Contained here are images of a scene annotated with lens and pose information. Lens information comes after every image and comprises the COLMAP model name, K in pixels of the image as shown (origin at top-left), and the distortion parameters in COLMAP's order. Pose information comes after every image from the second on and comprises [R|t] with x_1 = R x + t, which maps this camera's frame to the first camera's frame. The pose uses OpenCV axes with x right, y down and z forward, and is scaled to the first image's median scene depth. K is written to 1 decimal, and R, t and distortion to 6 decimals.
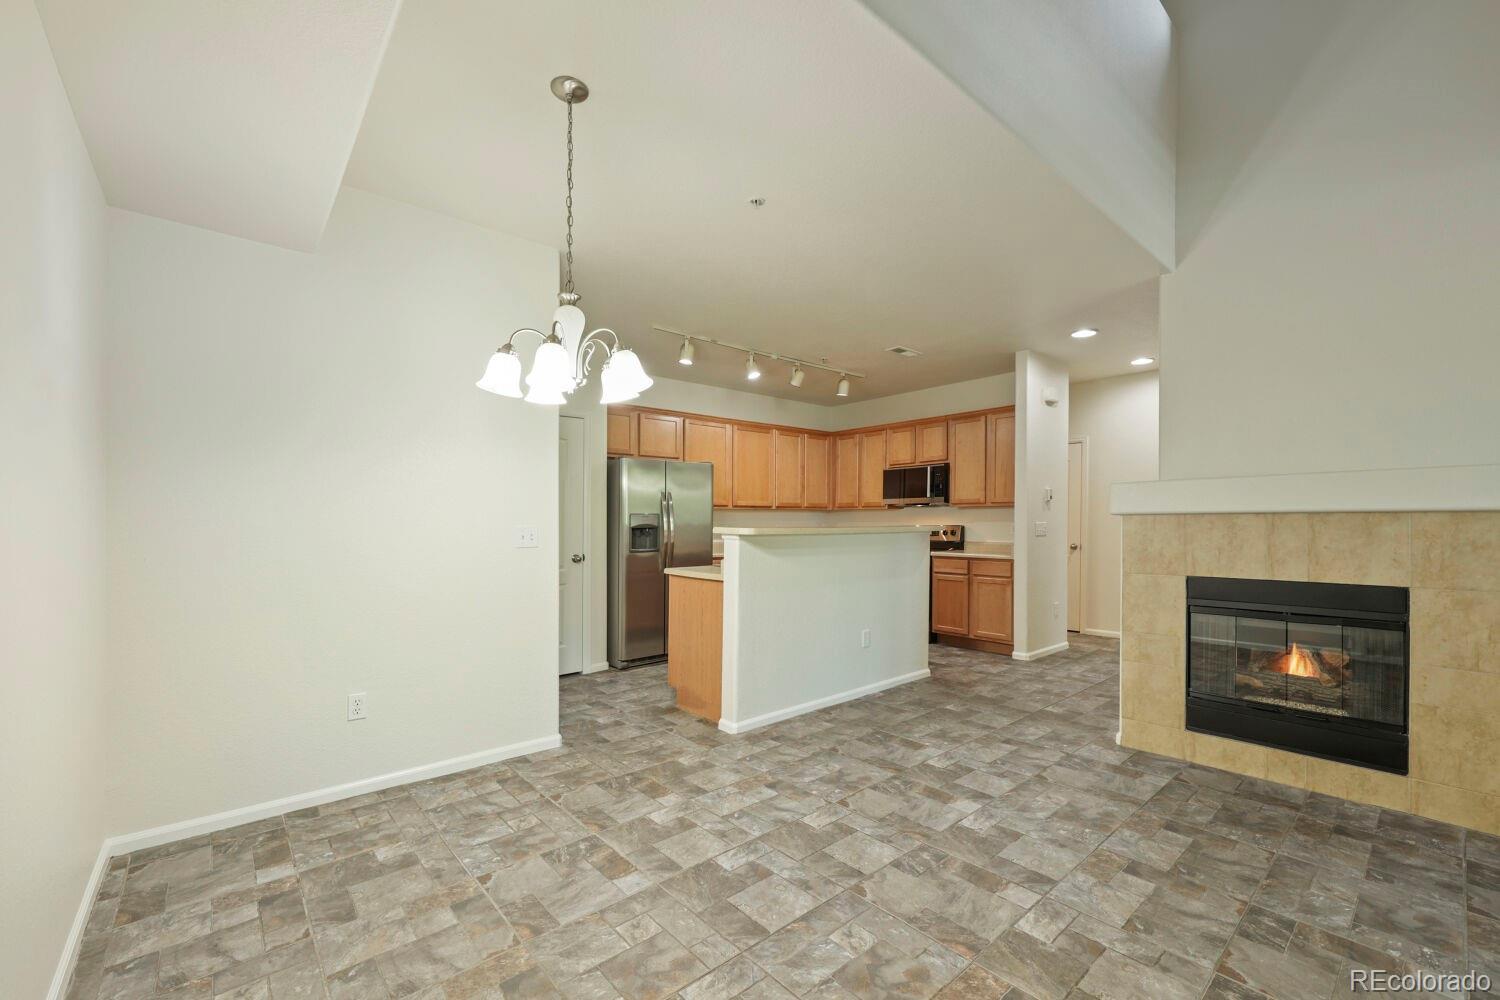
lens RADIAL K [[612.5, 0, 759.3], [0, 612.5, 526.1], [0, 0, 1]] dist [0.002818, 0.000353]
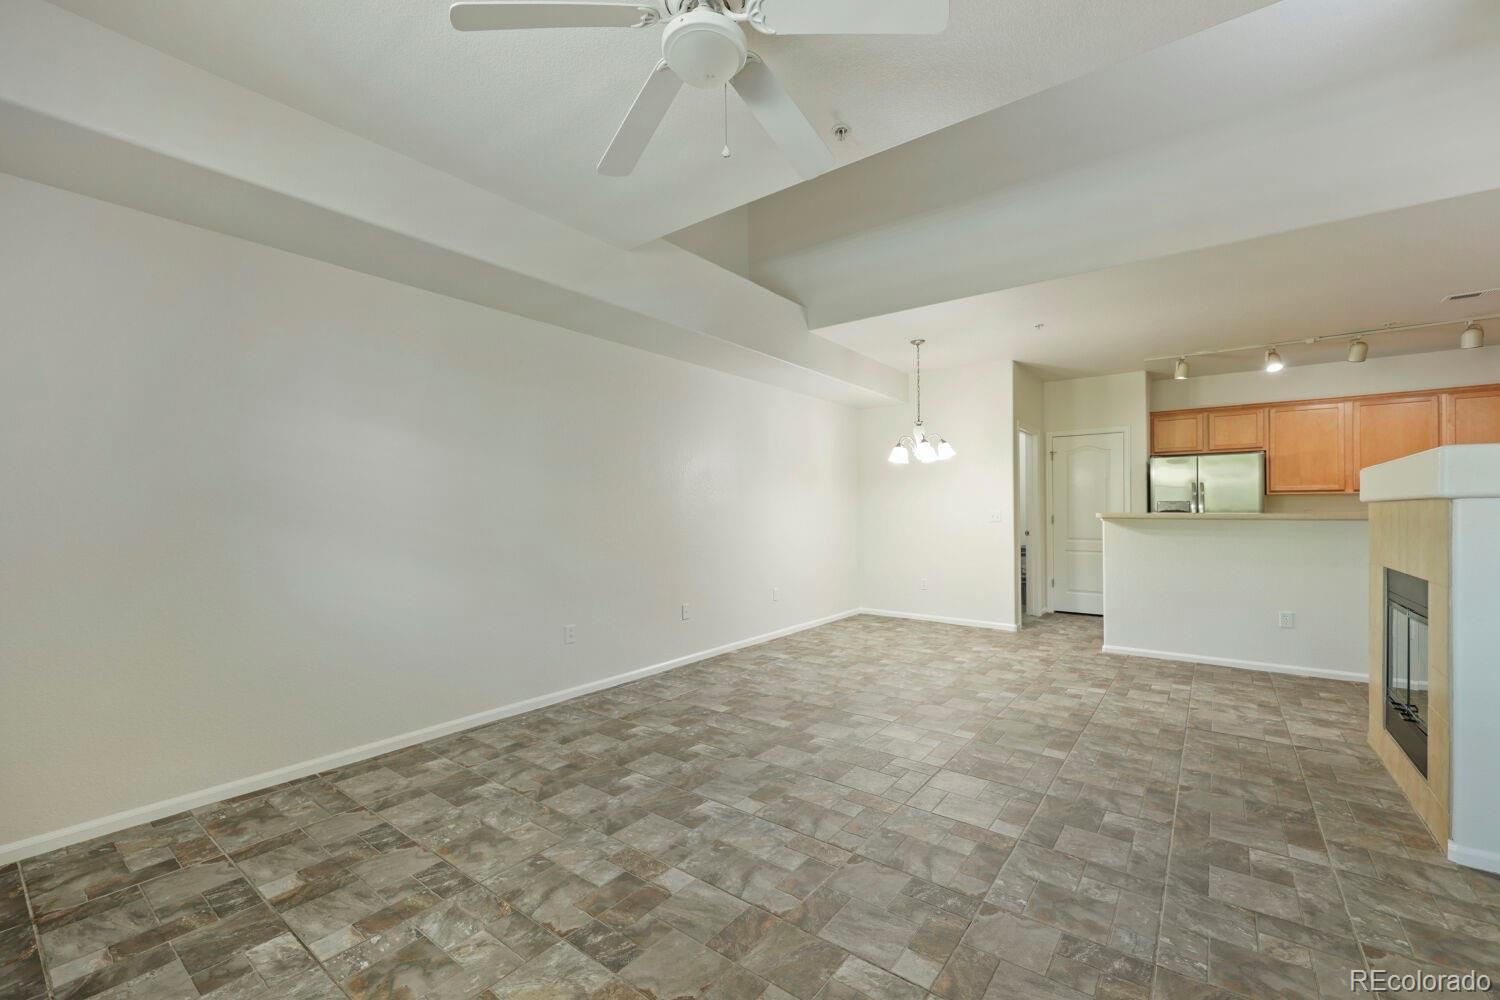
lens RADIAL K [[602.7, 0, 743.9], [0, 602.7, 515.8], [0, 0, 1]] dist [0.001003, -0.000069]
pose [[0.191122, 0.012273, -0.981490, 1.476309], [-0.003264, 0.999924, 0.011868, -0.004427], [0.981561, 0.000936, 0.191147, -0.158313]]
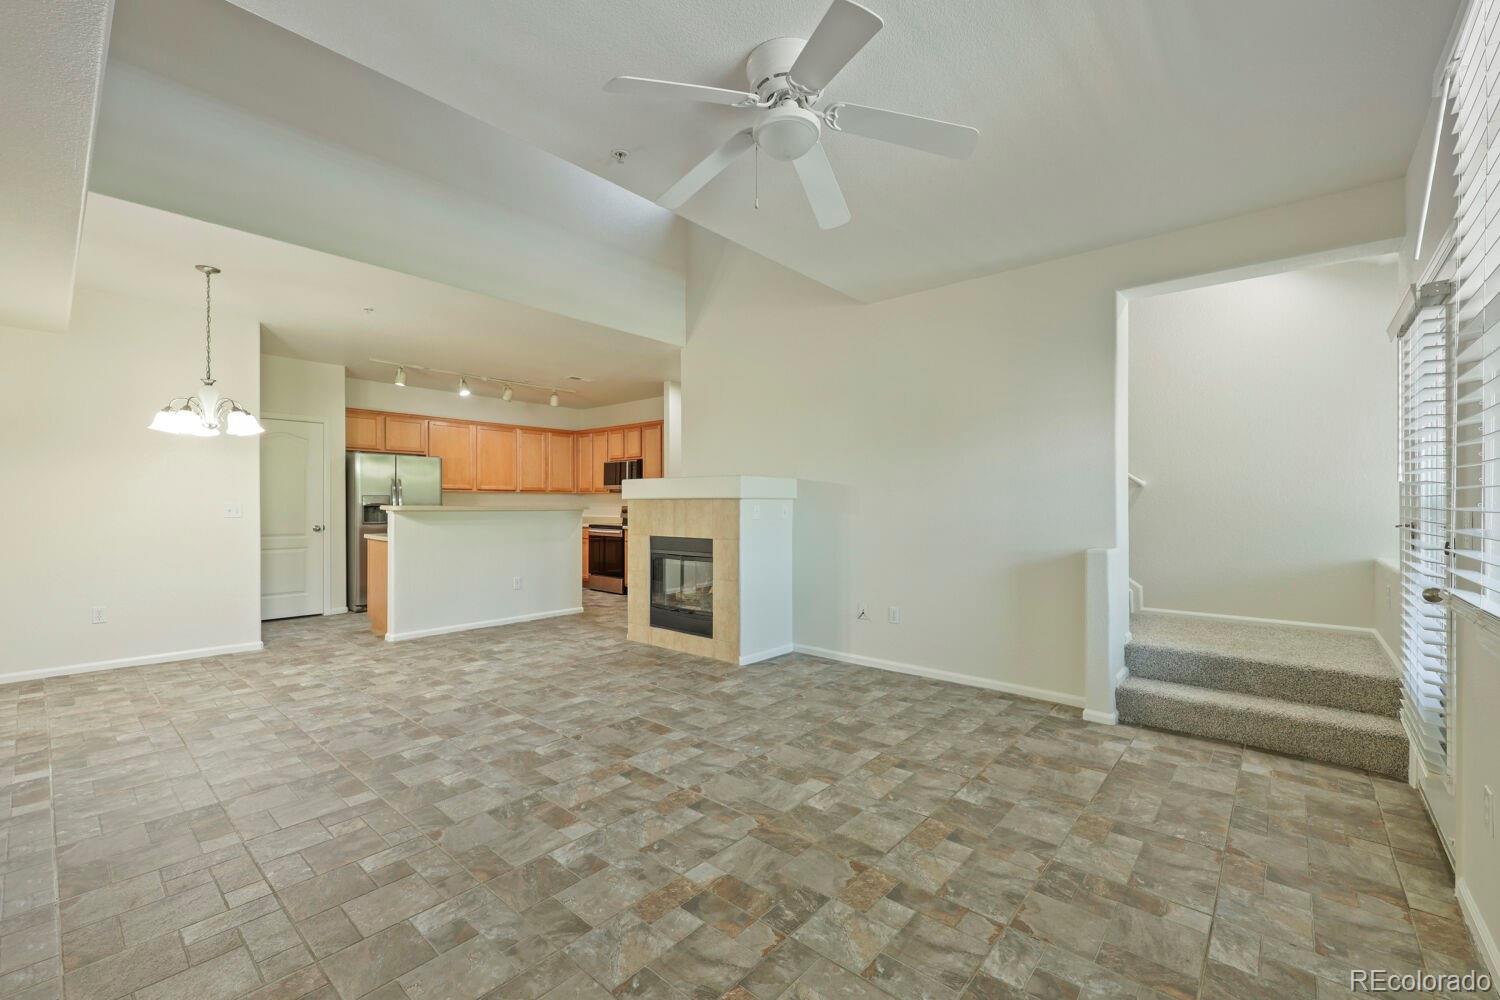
lens RADIAL K [[628.4, 0, 746.9], [0, 628.4, 511.8], [0, 0, 1]] dist [-0.000301, 0.000125]
pose [[0.992790, 0.005818, 0.119728, 0.782590], [-0.006595, 0.999960, 0.006095, 0.003086], [-0.119688, -0.006841, 0.992788, -0.787526]]
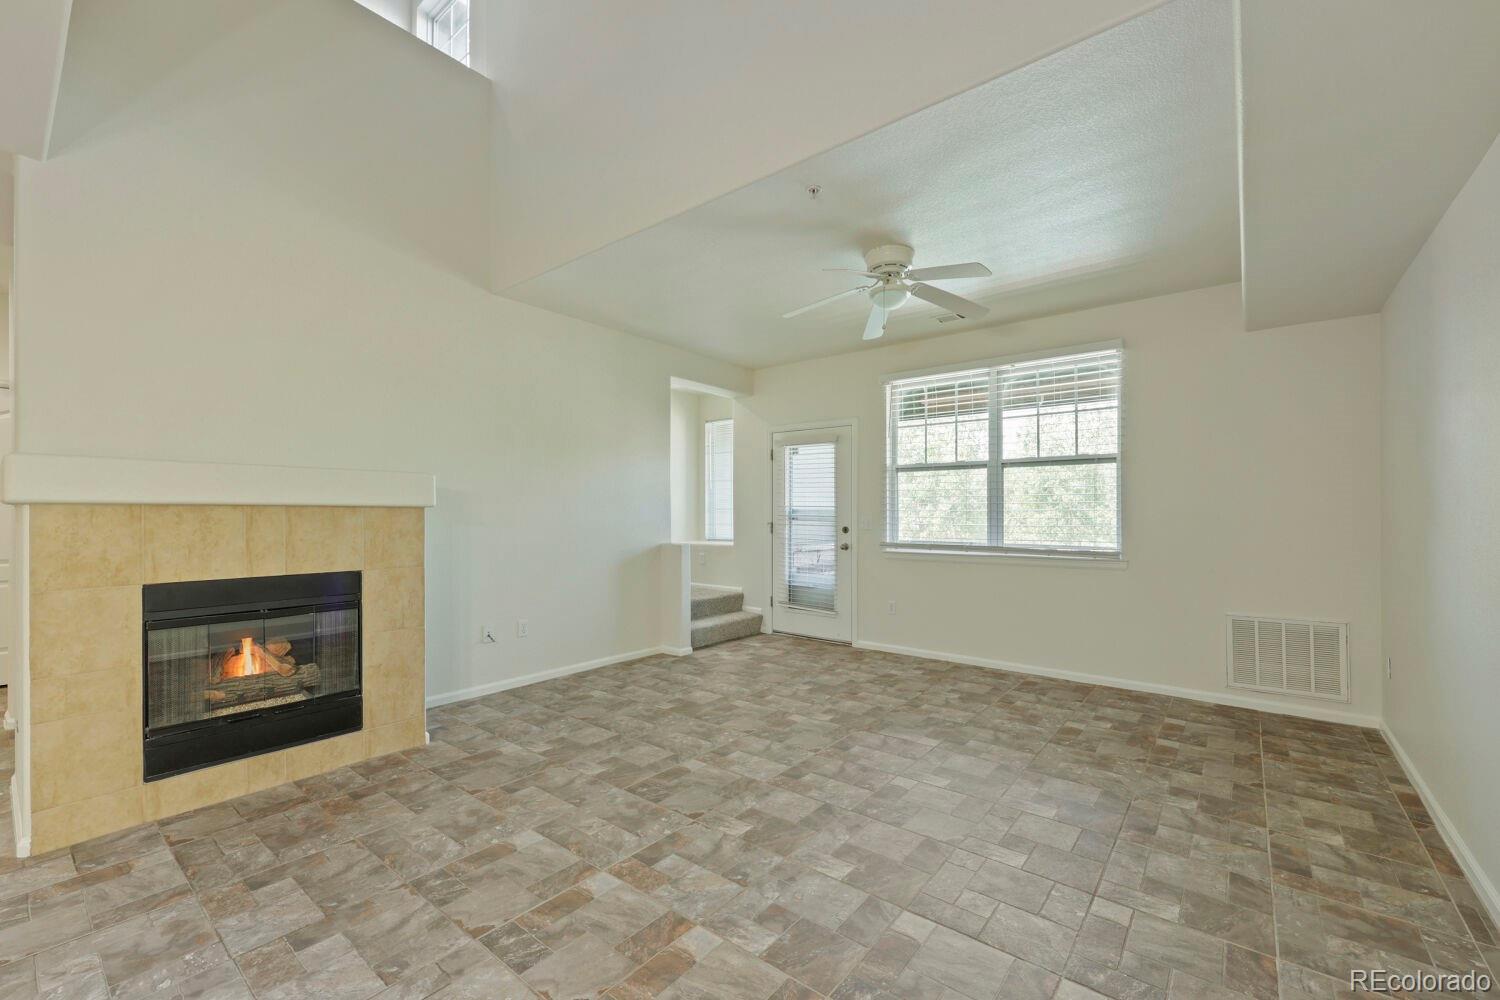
lens RADIAL K [[625.7, 0, 750.0], [0, 625.7, 500.0], [0, 0, 1]] dist [0.002206, 0.000729]
pose [[-0.171051, 0.026916, 0.984894, -0.236387], [0.004114, 0.999638, -0.026604, -0.001261], [-0.985254, -0.000499, -0.171100, 0.399167]]
